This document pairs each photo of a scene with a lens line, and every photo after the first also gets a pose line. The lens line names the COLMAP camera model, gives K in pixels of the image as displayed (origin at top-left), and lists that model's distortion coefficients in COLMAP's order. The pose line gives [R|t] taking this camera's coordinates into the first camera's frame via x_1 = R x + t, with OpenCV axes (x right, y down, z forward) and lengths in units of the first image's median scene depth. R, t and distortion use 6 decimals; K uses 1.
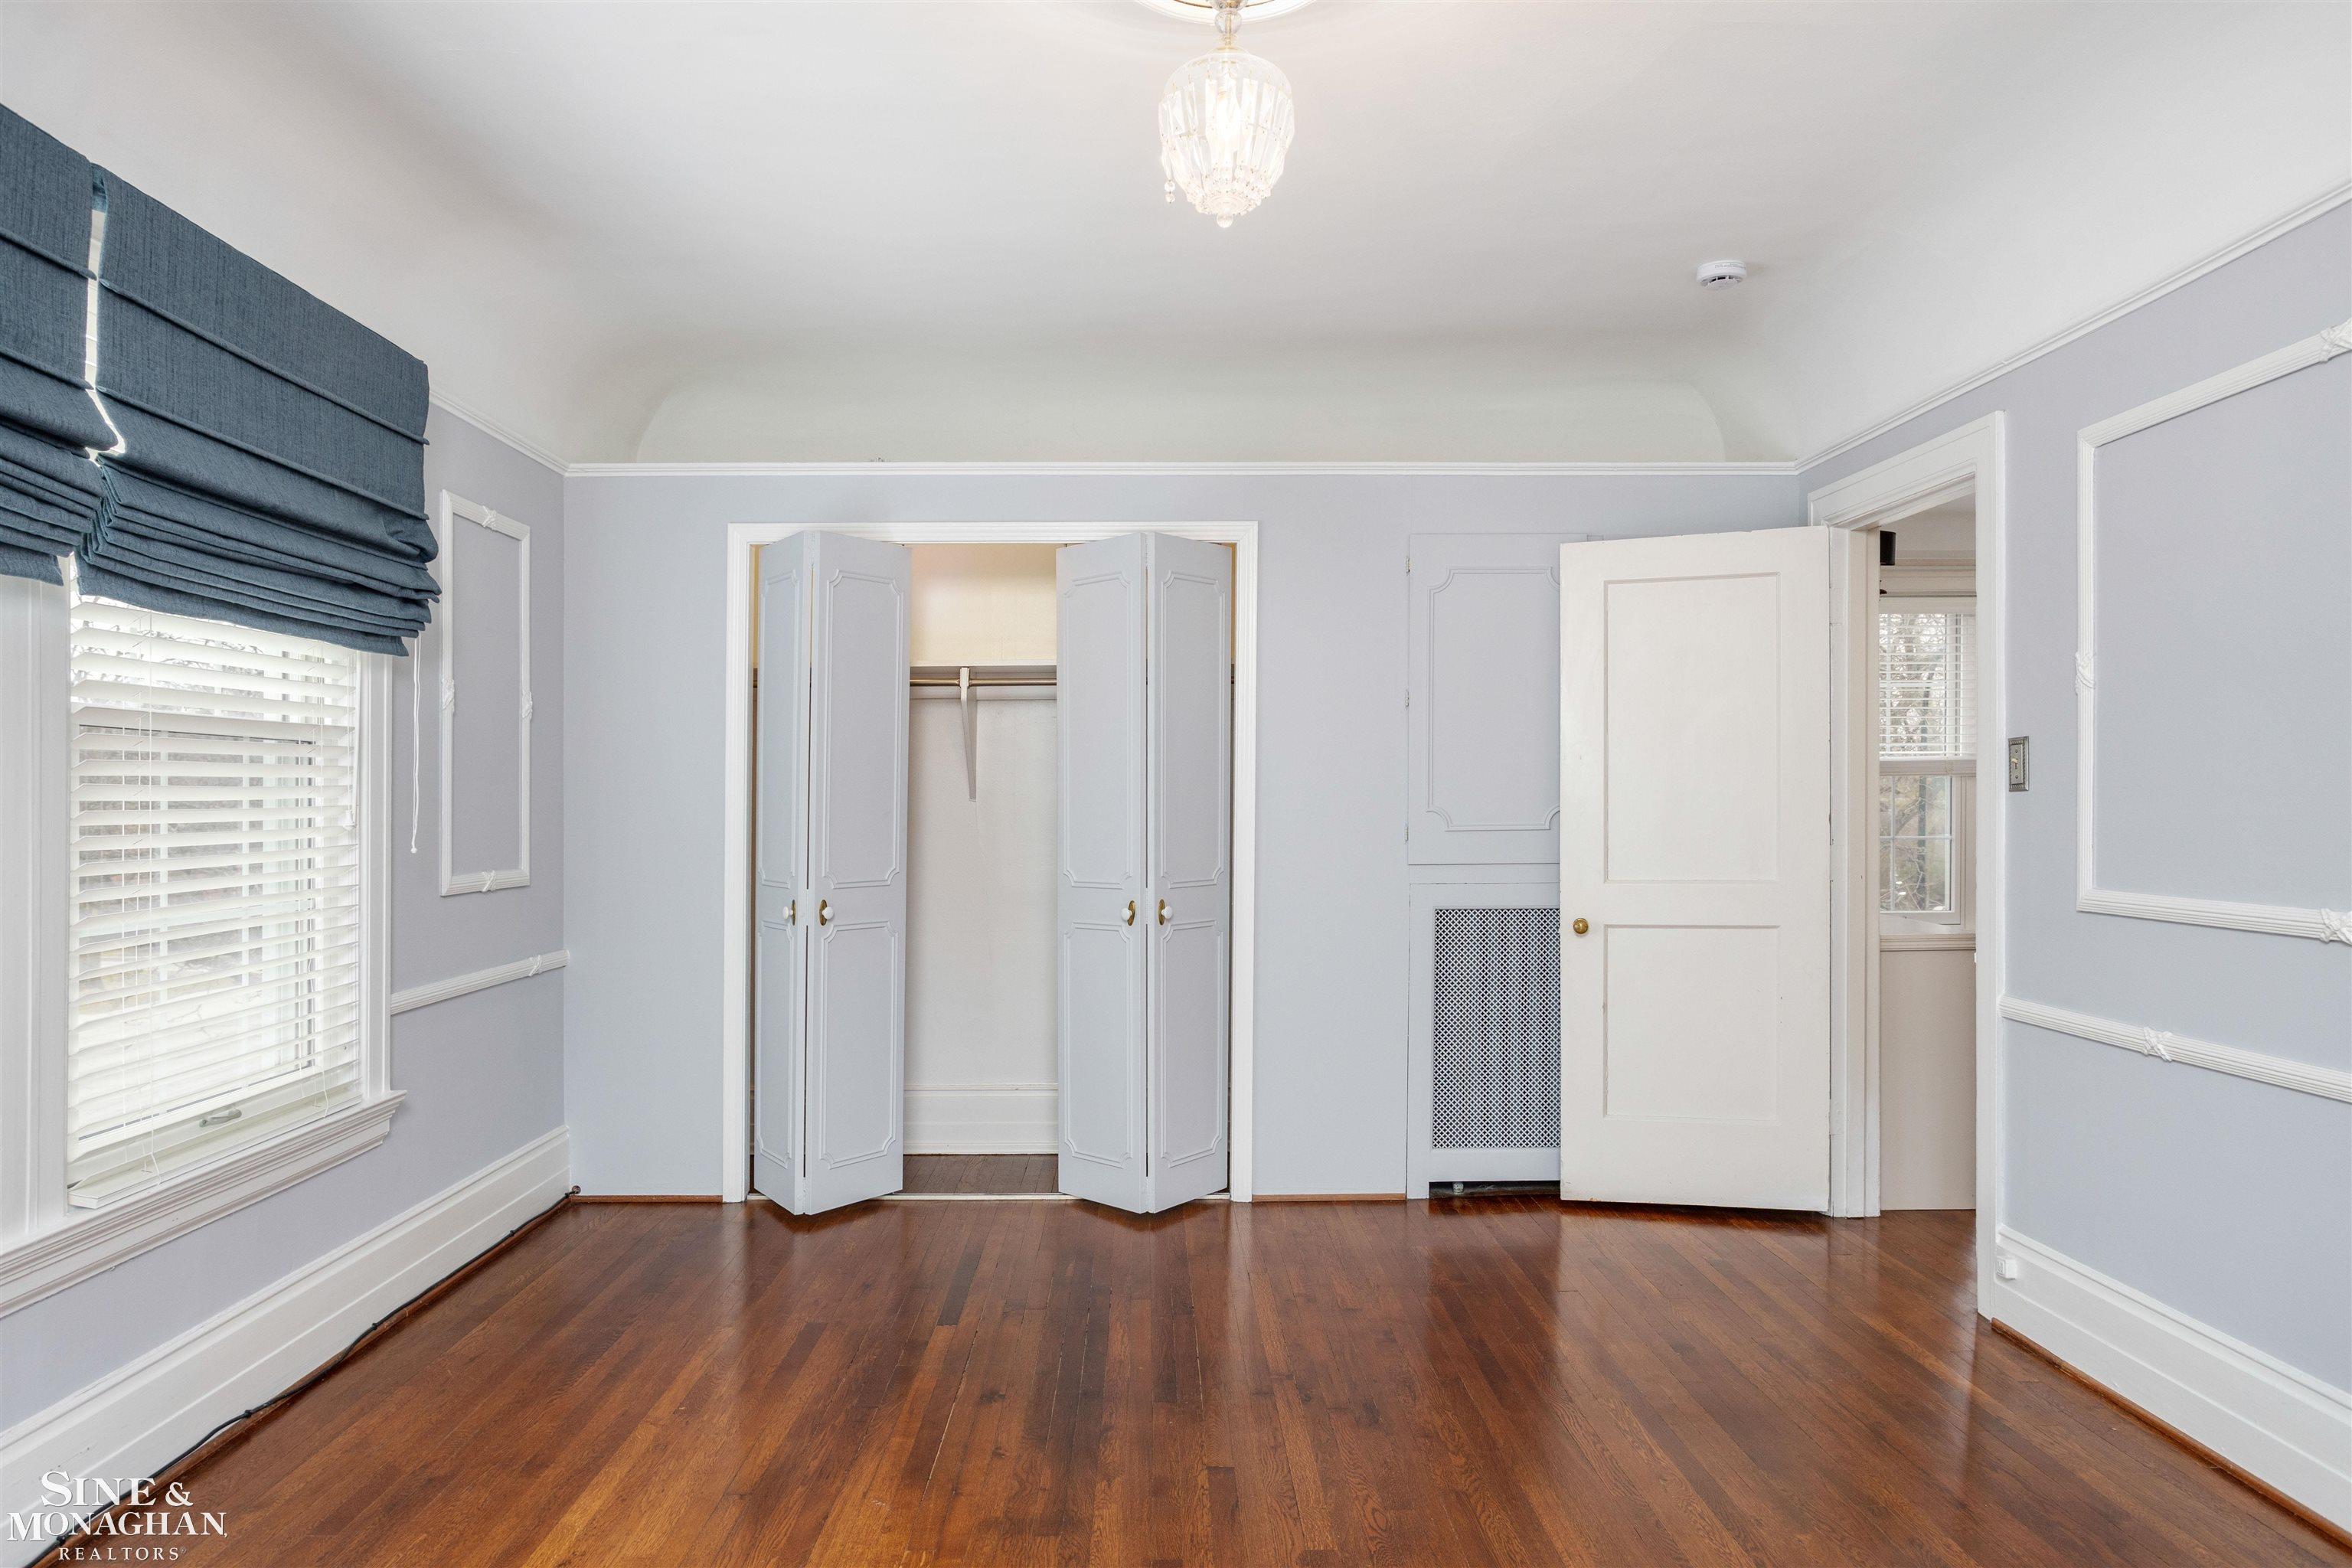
lens RADIAL K [[1565.6, 0, 1173.4], [0, 1565.6, 784.7], [0, 0, 1]] dist [0.003948, 0.000720]
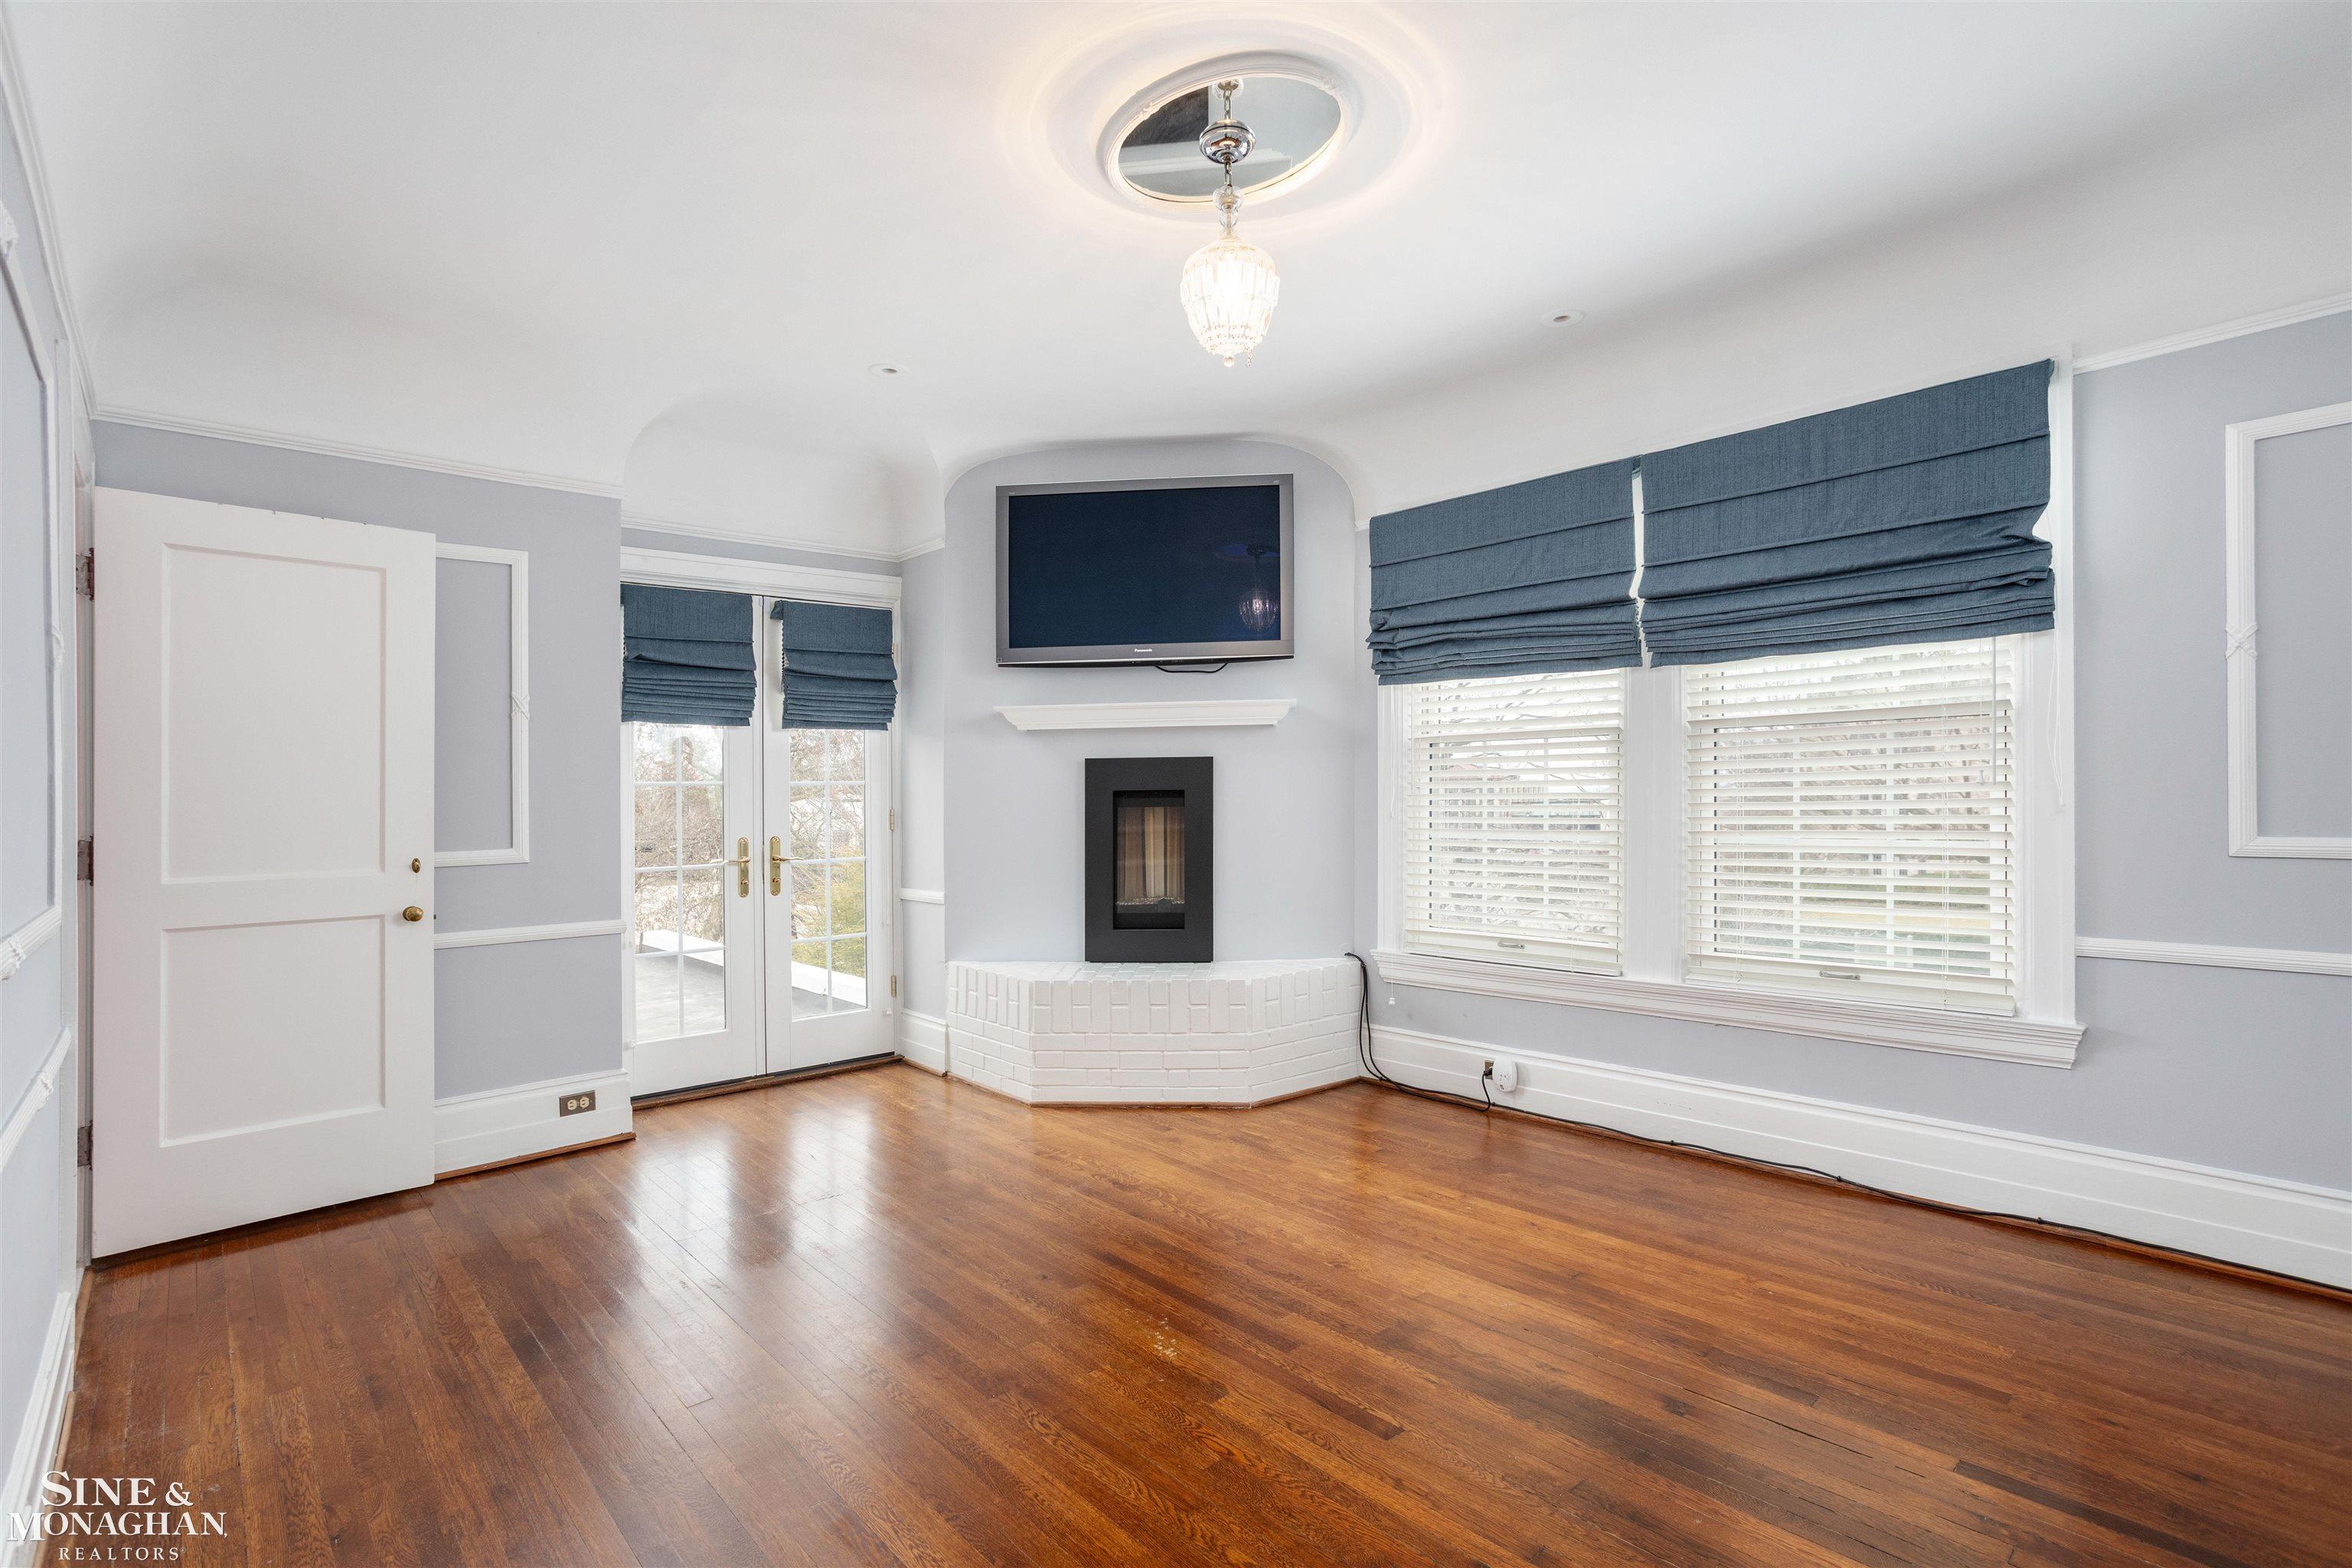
lens RADIAL K [[1148.3, 0, 1172.7], [0, 1148.3, 783.3], [0, 0, 1]] dist [0.000870, 0.000071]
pose [[-0.762541, 0.018286, -0.646682, 0.599440], [0.033207, 0.999389, -0.010897, 0.017104], [0.646087, -0.029784, -0.762682, 1.454854]]
